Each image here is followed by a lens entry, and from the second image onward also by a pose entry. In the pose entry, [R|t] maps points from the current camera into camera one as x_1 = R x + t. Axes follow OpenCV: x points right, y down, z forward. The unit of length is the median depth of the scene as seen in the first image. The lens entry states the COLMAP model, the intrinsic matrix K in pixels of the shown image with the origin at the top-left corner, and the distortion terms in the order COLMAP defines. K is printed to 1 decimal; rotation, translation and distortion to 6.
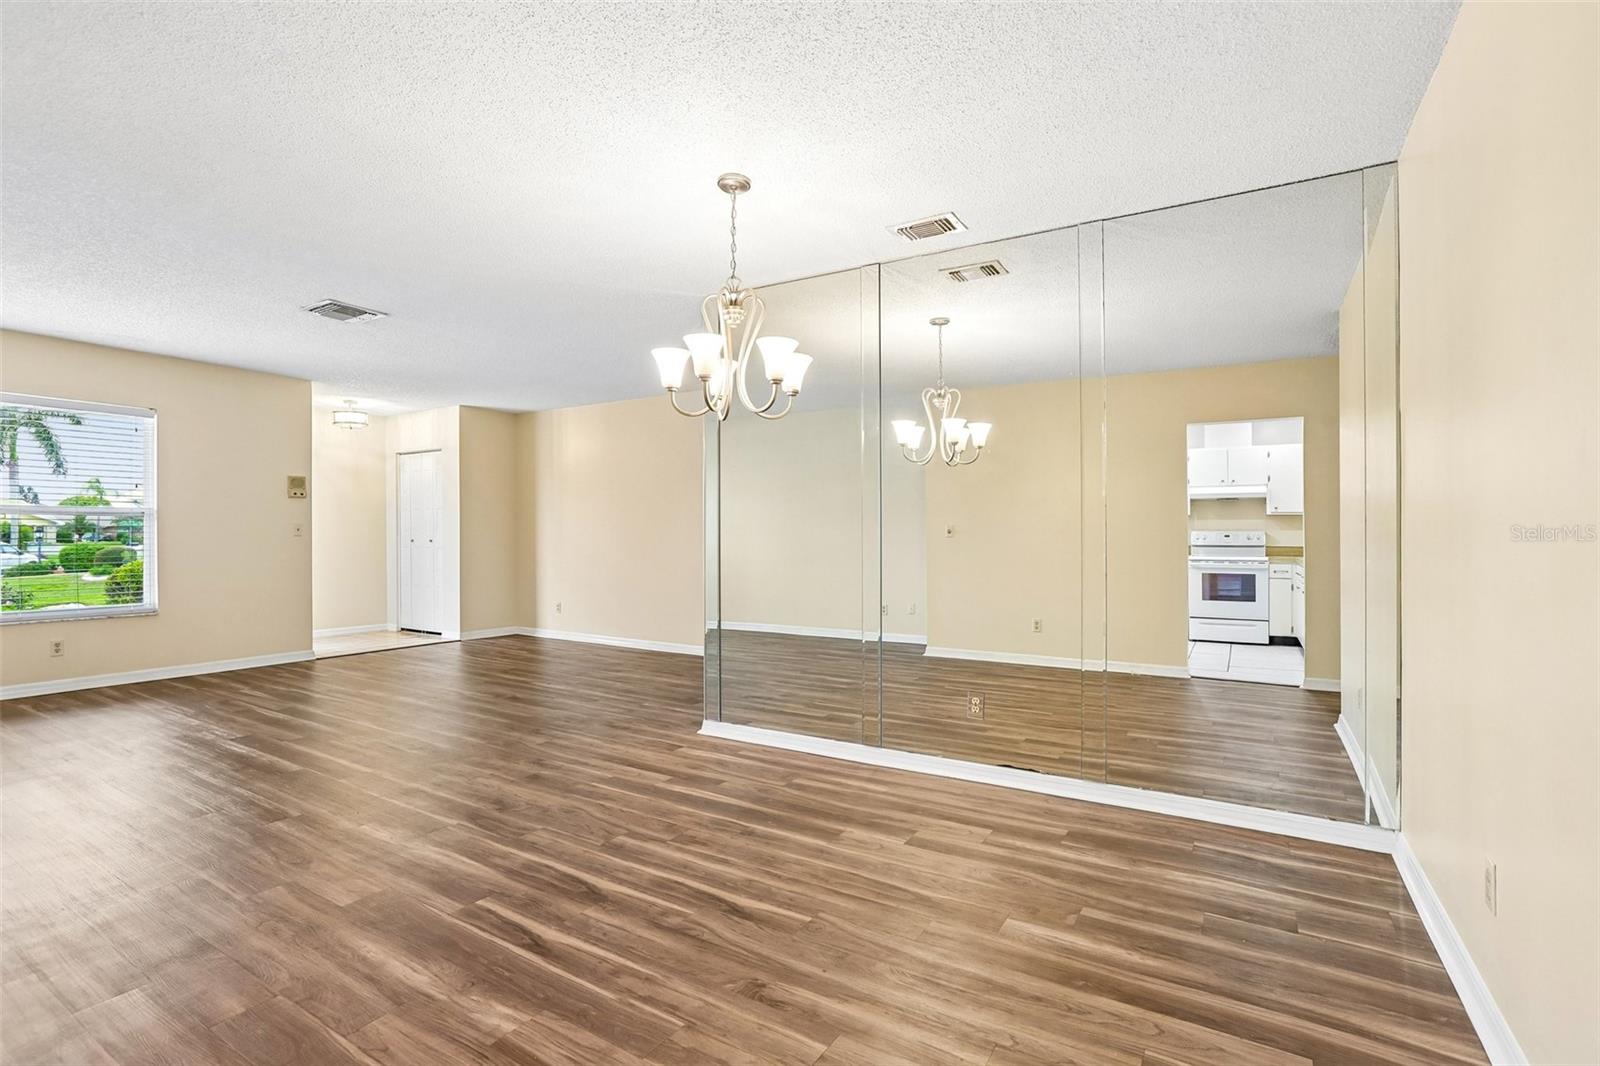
lens RADIAL K [[754.3, 0, 800.0], [0, 754.3, 533.0], [0, 0, 1]] dist [-0.033574, 0.015877]
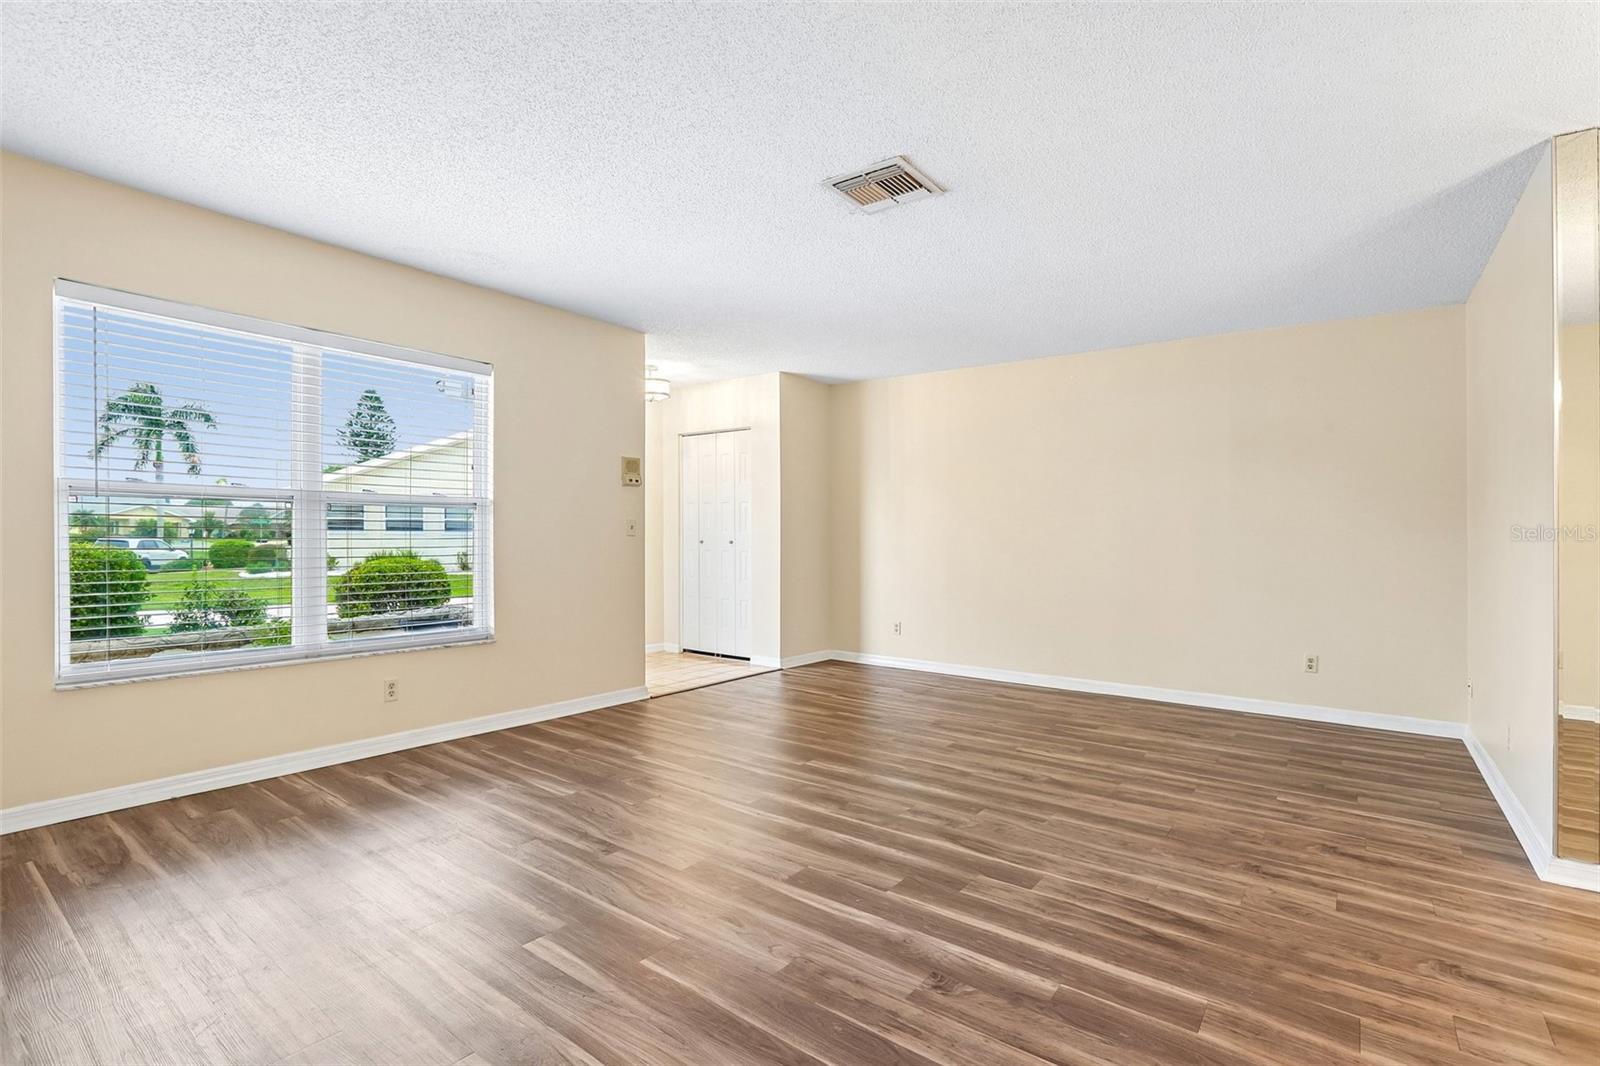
lens RADIAL K [[754.3, 0, 800.0], [0, 754.3, 533.0], [0, 0, 1]] dist [-0.033574, 0.015877]
pose [[0.995880, 0.005662, -0.090509, -0.361476], [-0.005718, 0.999984, -0.000353, 0.000197], [0.090505, 0.000869, 0.995896, 0.208085]]
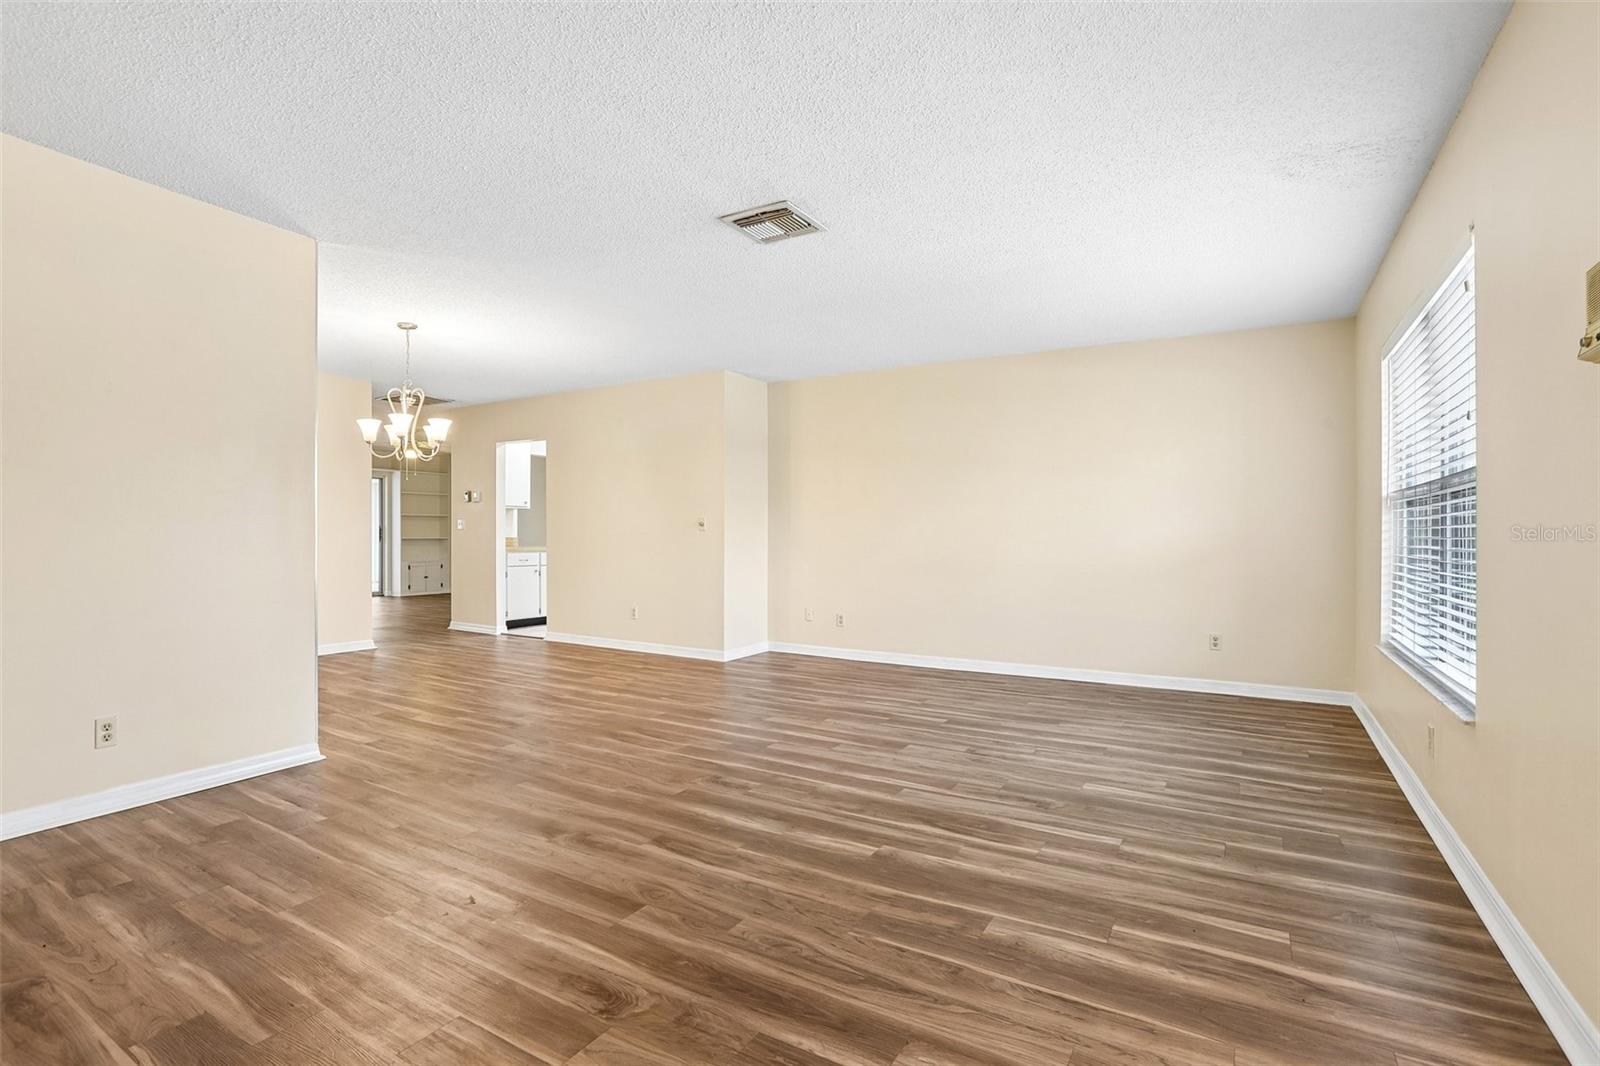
lens RADIAL K [[754.3, 0, 800.0], [0, 754.3, 533.0], [0, 0, 1]] dist [-0.033574, 0.015877]
pose [[-0.999872, -0.006146, -0.014743, -0.359869], [-0.006072, 0.999969, -0.005051, 0.007205], [0.014774, -0.004961, -0.999879, 1.011192]]
